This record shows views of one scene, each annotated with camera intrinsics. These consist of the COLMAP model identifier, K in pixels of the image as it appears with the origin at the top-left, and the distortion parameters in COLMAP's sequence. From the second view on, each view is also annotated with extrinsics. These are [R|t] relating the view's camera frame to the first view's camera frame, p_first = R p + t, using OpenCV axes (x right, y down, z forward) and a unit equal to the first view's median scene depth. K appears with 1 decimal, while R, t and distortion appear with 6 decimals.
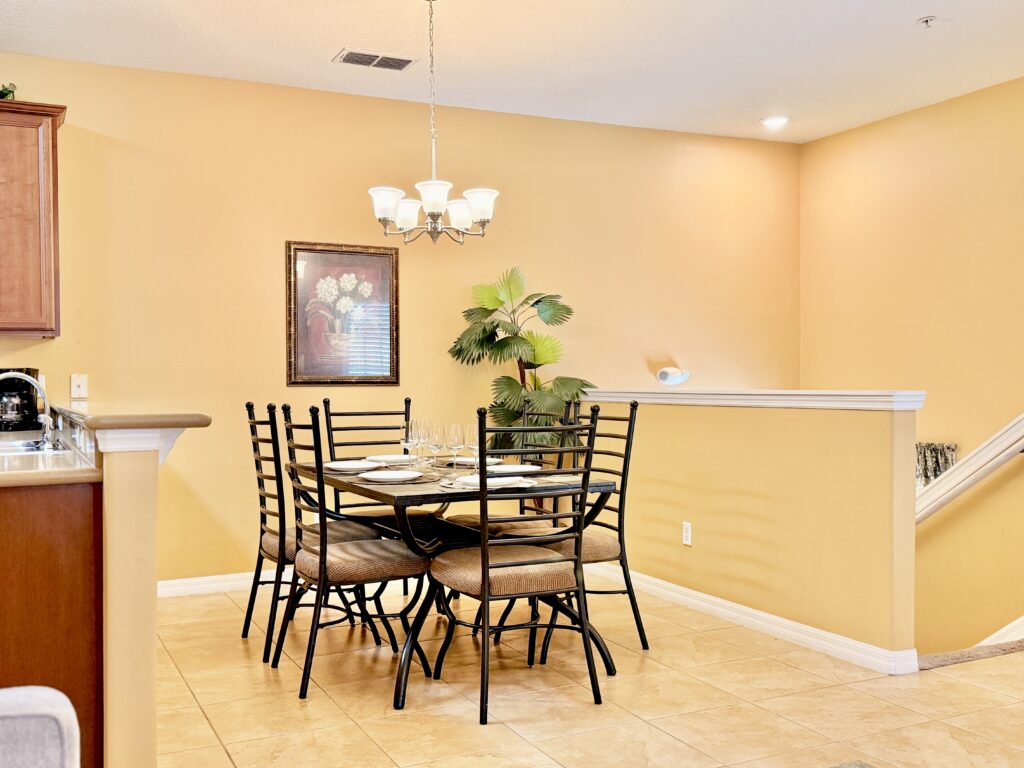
lens RADIAL K [[1035.4, 0, 511.6], [0, 1035.4, 382.3], [0, 0, 1]] dist [0.055922, 0.000000]
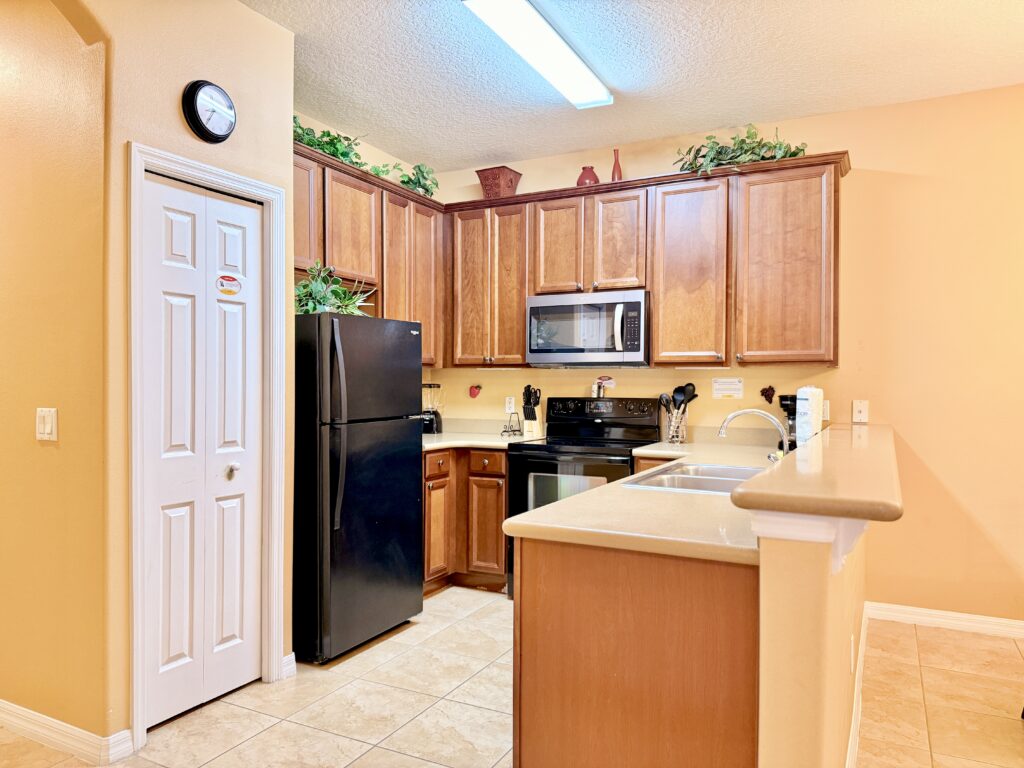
lens RADIAL K [[714.0, 0, 515.0], [0, 714.0, 381.9], [0, 0, 1]] dist [0.002408, -0.002835]
pose [[0.592878, 0.022390, -0.804981, -0.036985], [-0.019650, 0.999718, 0.013334, -0.032005], [0.805053, 0.007912, 0.593151, 0.302771]]
